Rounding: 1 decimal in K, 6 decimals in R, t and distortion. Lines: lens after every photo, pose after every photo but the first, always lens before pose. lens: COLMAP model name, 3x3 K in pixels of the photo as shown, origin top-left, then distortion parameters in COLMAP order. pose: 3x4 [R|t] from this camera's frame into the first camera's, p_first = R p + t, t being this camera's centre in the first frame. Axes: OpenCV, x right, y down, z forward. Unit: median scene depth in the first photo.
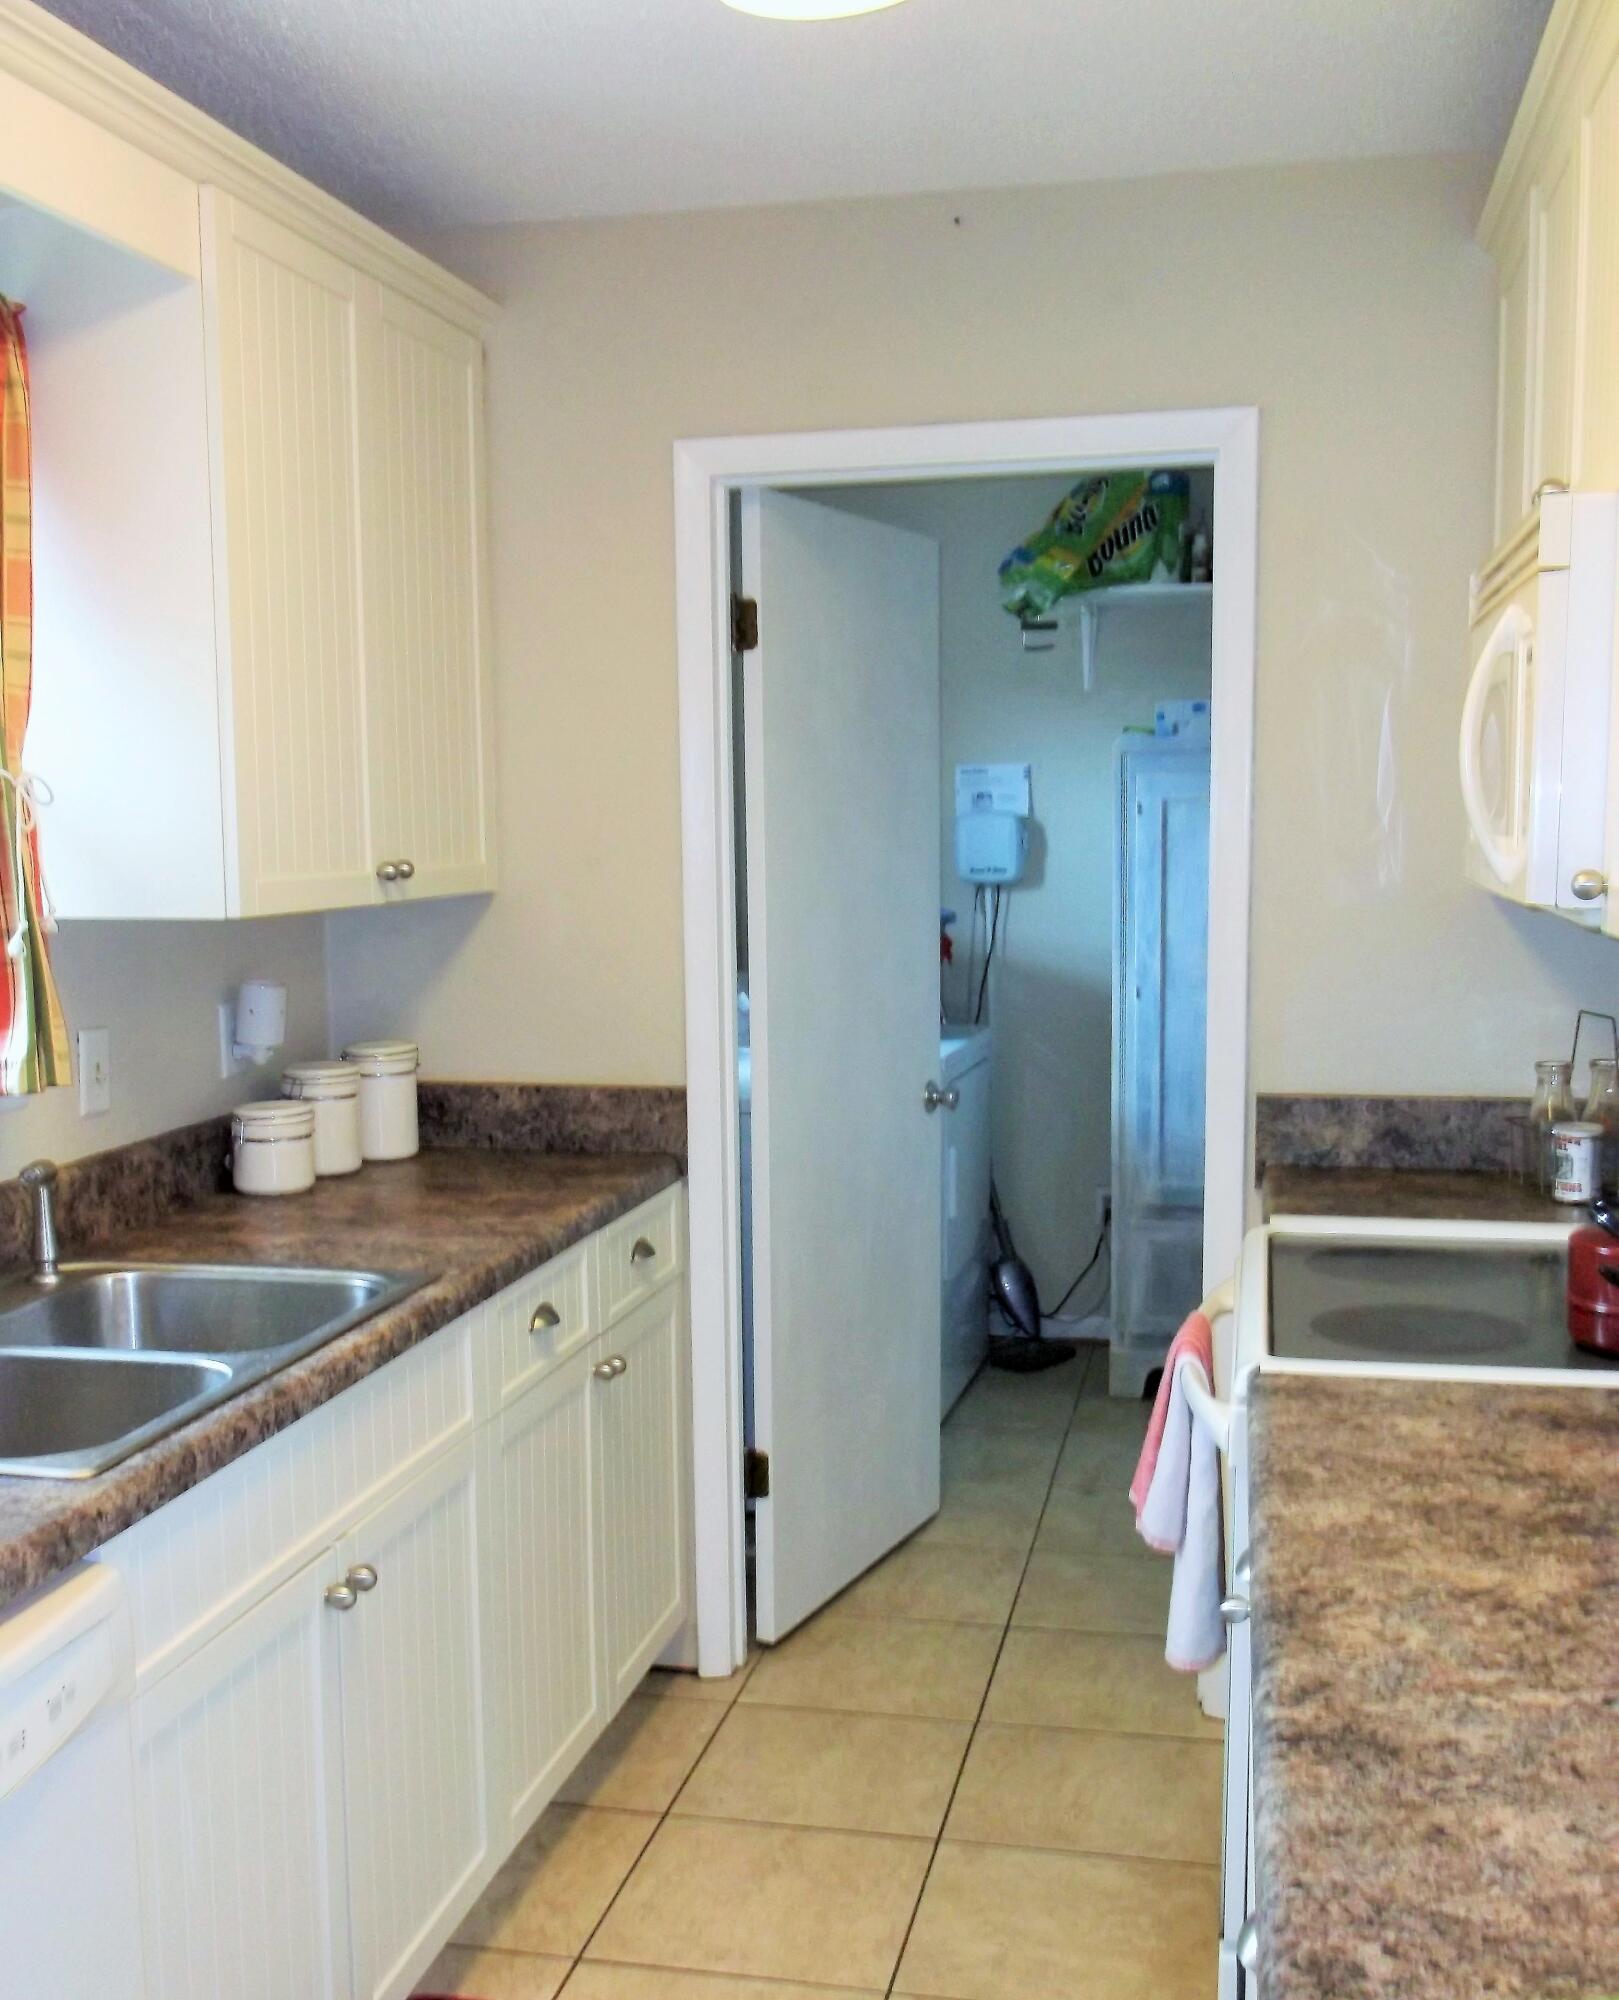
lens RADIAL K [[2159.6, 0, 809.5], [0, 2159.6, 1000.0], [0, 0, 1]] dist [0.000687, 0.002658]
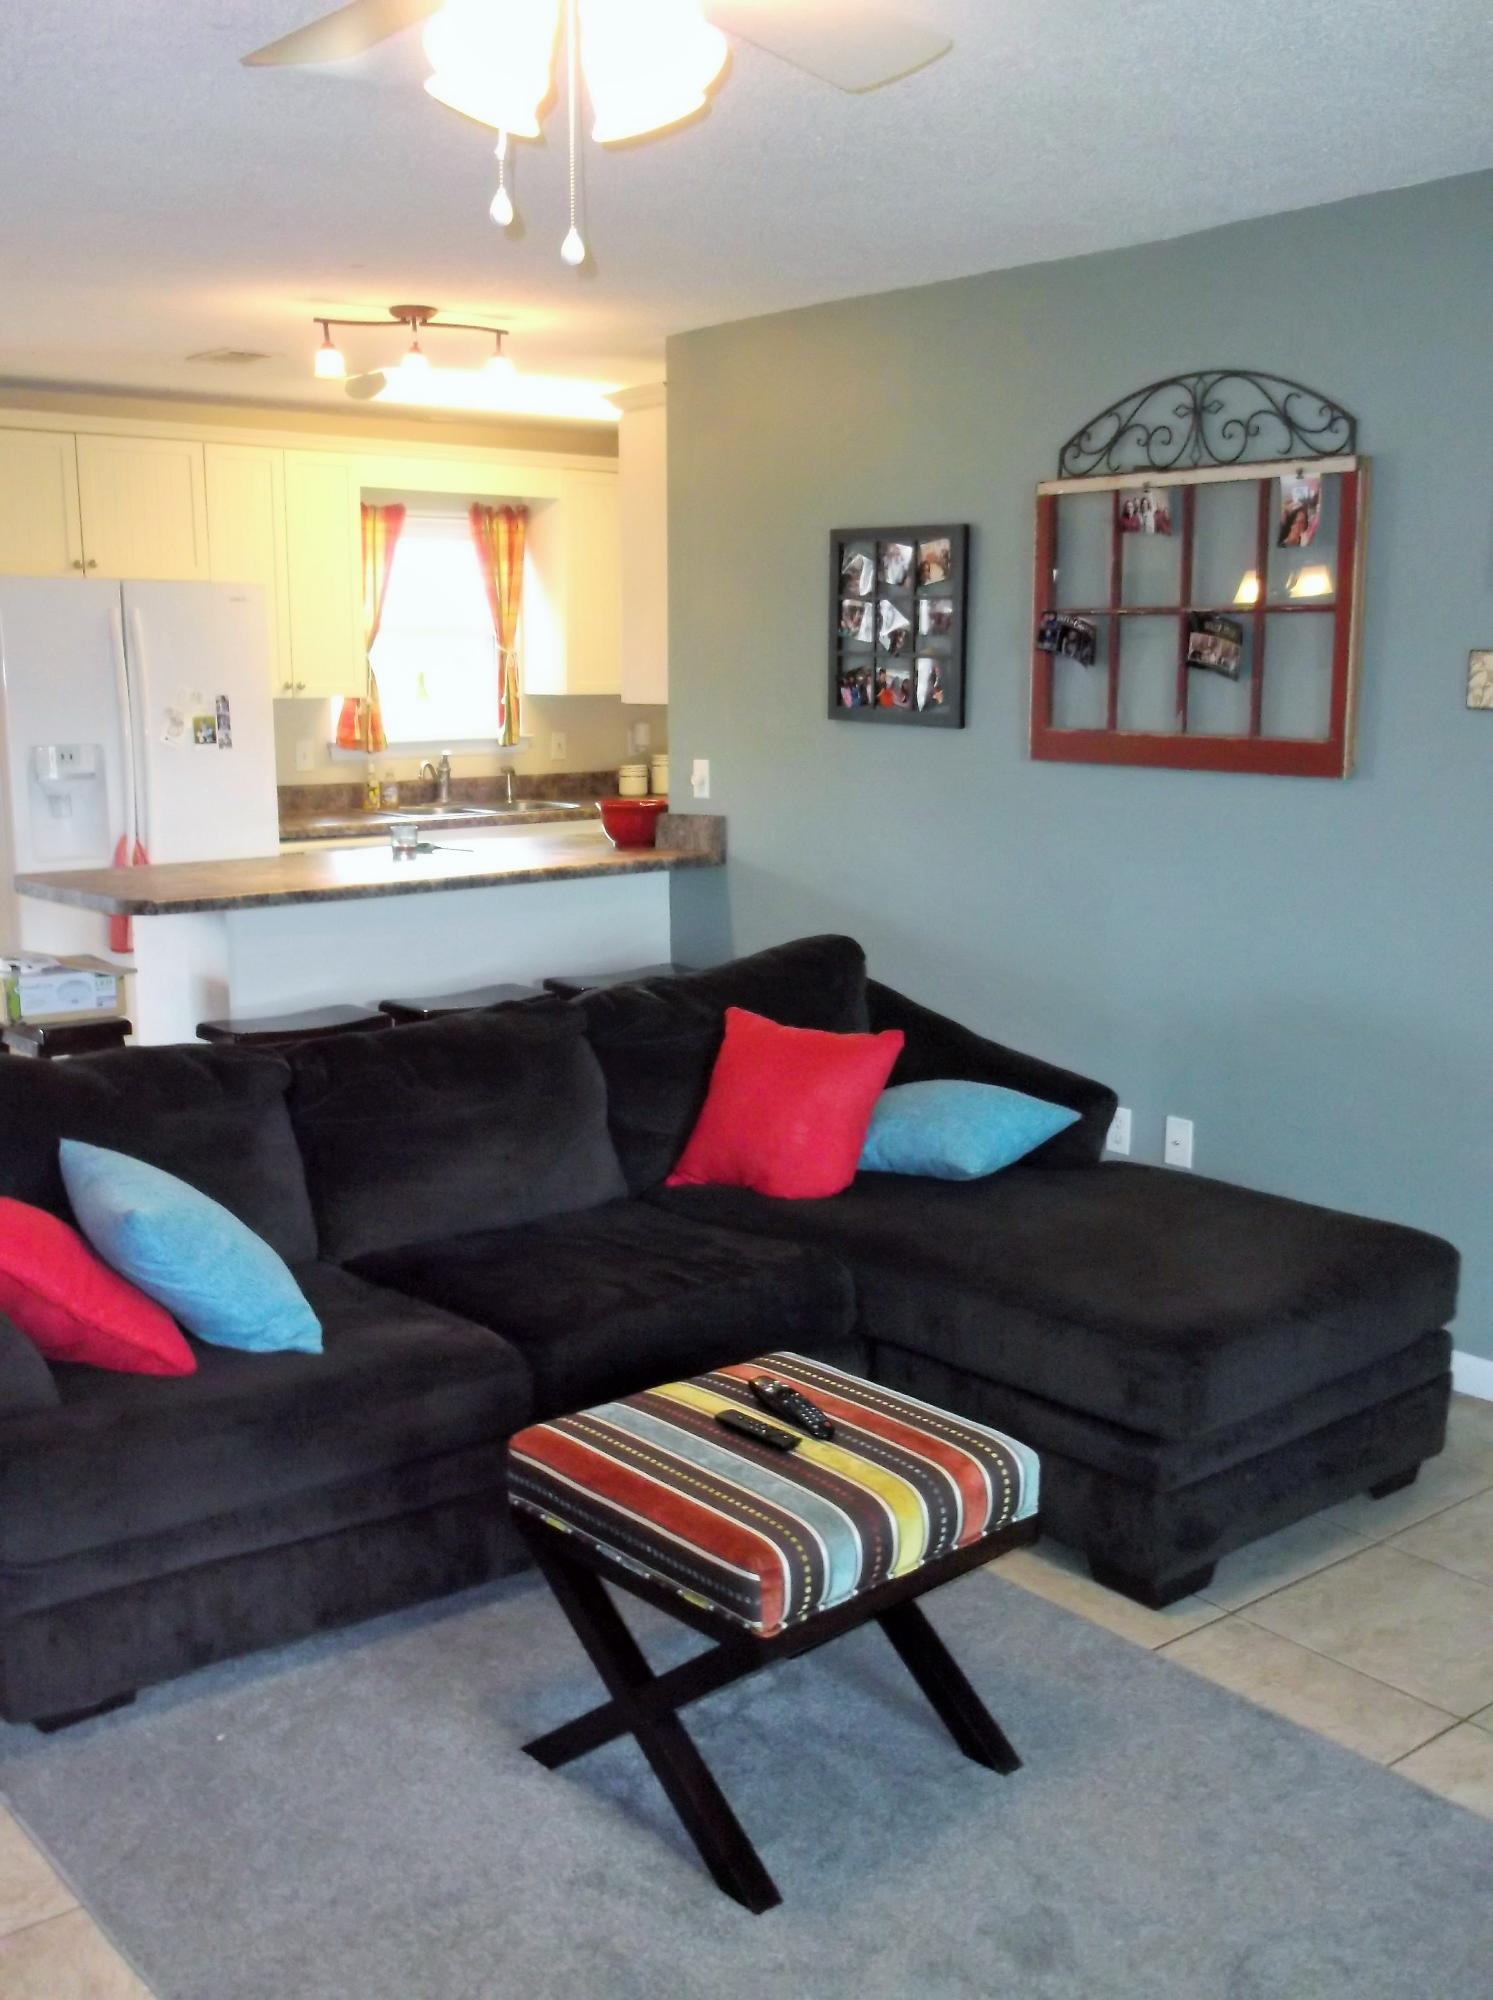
lens RADIAL K [[1966.8, 0, 748.0], [0, 1966.8, 1001.8], [0, 0, 1]] dist [0.018619, -0.024155]
pose [[0.781351, 0.118487, -0.612741, 1.466730], [-0.063748, 0.991829, 0.110502, 0.060799], [0.620828, -0.047280, 0.782520, -0.931674]]
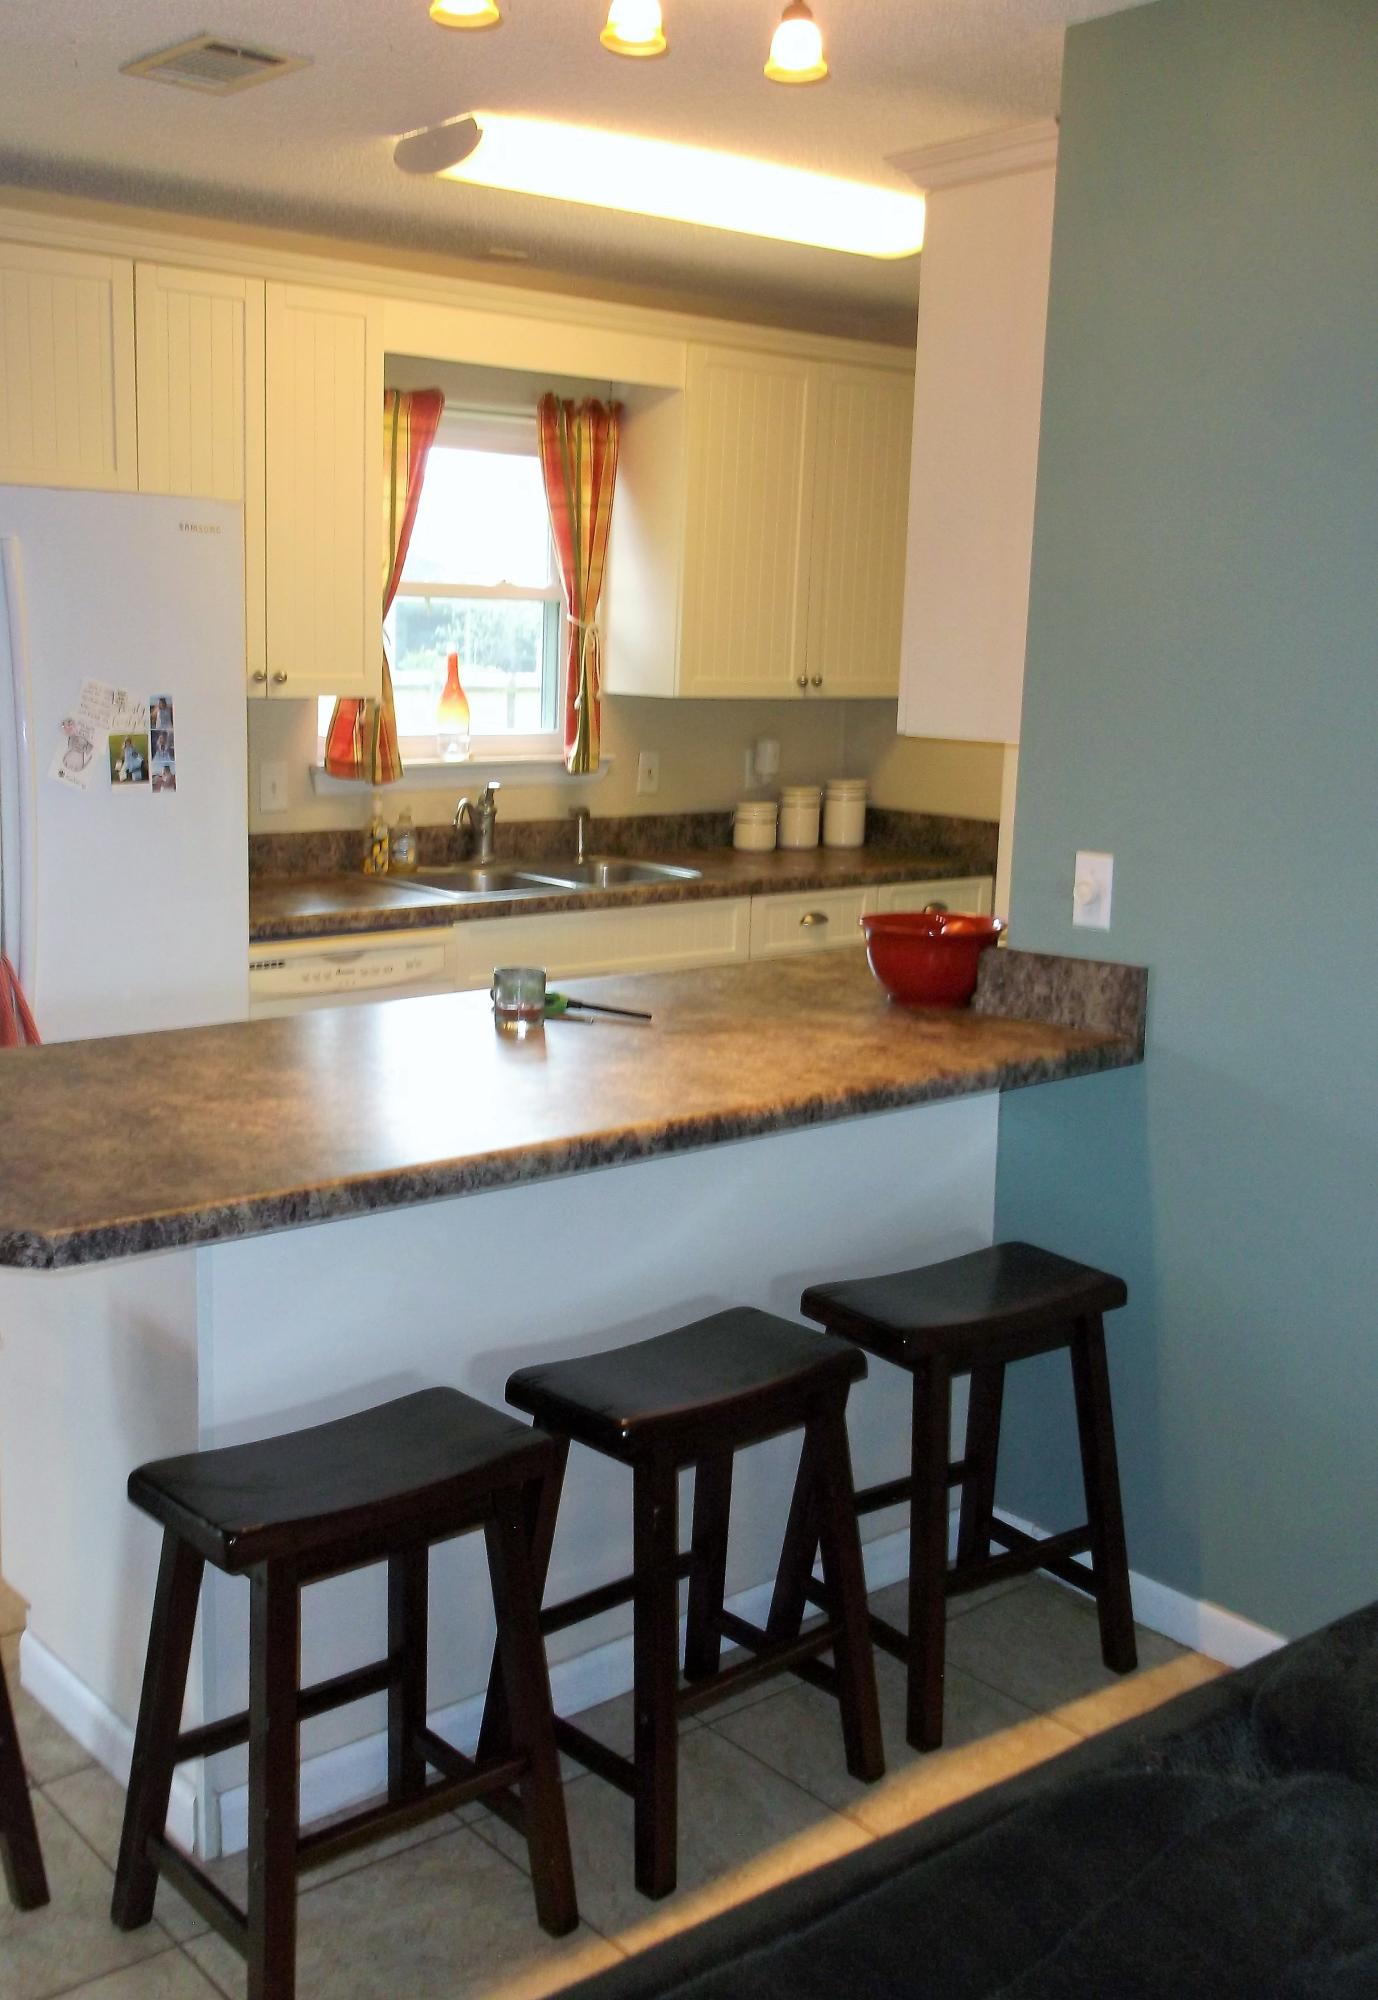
lens RADIAL K [[2009.9, 0, 637.5], [0, 2009.9, 1000.3], [0, 0, 1]] dist [-0.008814, -0.001401]
pose [[0.784319, 0.145709, -0.603003, 0.732247], [-0.091341, 0.988555, 0.120067, 0.016832], [0.613596, -0.039092, 0.788652, -0.437848]]
